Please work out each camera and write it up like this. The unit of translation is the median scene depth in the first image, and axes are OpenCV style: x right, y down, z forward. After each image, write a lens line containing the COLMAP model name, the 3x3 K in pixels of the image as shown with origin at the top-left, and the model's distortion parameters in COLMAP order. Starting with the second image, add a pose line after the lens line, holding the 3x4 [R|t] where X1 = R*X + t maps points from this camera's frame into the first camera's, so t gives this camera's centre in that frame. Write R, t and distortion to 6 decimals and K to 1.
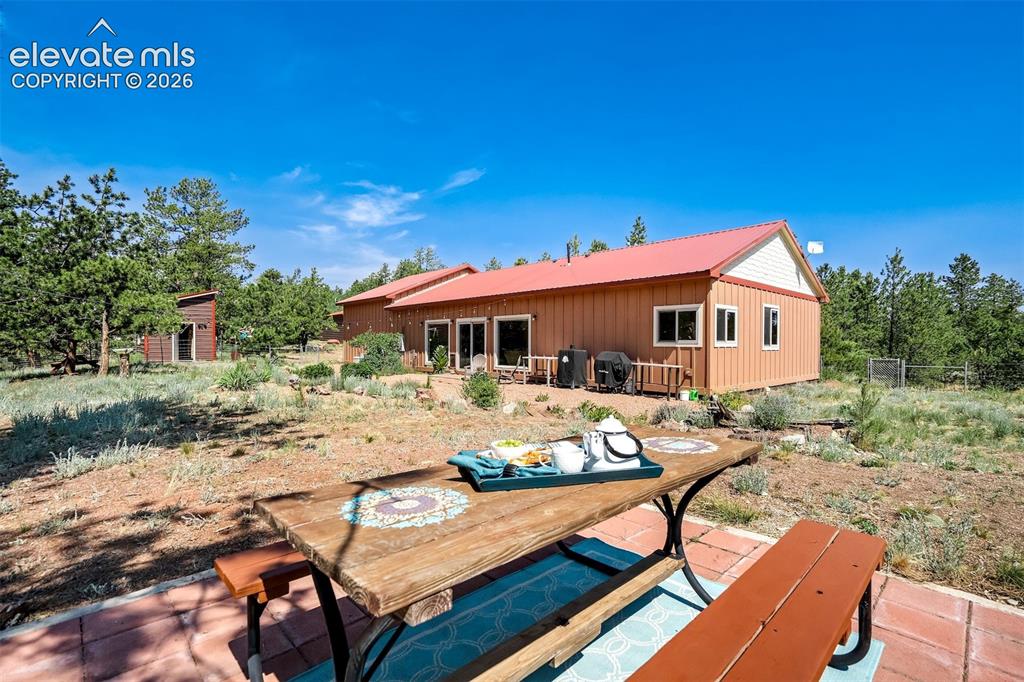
lens RADIAL K [[468.1, 0, 512.0], [0, 468.1, 341.0], [0, 0, 1]] dist [0.000318, 0.000015]
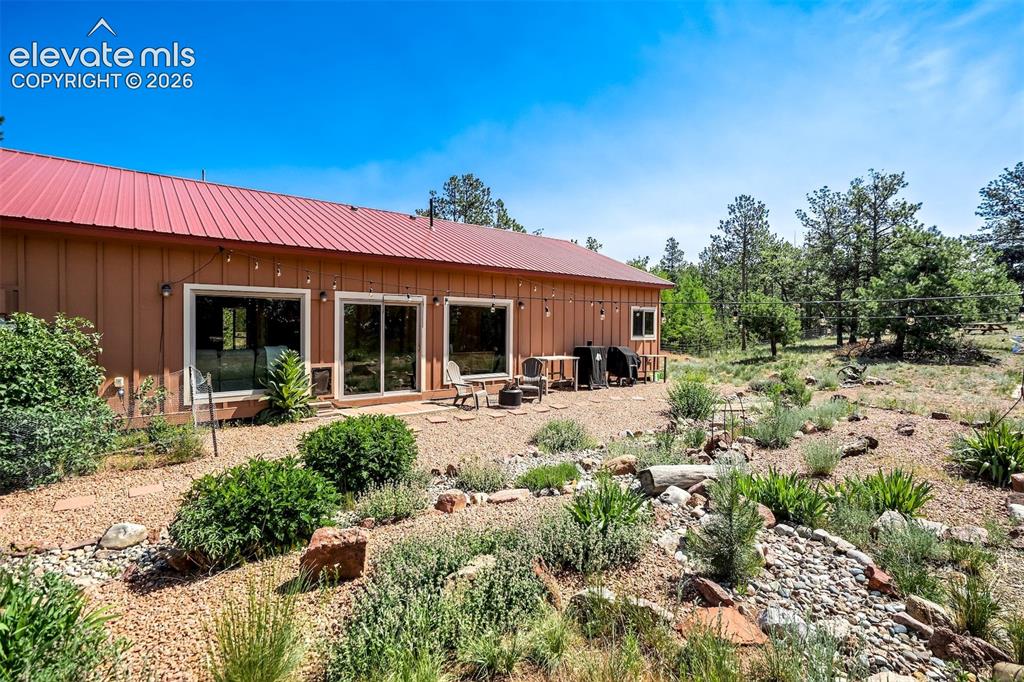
lens RADIAL K [[468.1, 0, 512.0], [0, 468.1, 341.0], [0, 0, 1]] dist [0.000318, 0.000015]
pose [[0.081612, -0.020490, 0.996454, -0.730196], [0.000281, 0.999789, 0.020536, -0.008835], [-0.996664, -0.001396, 0.081601, 1.002100]]
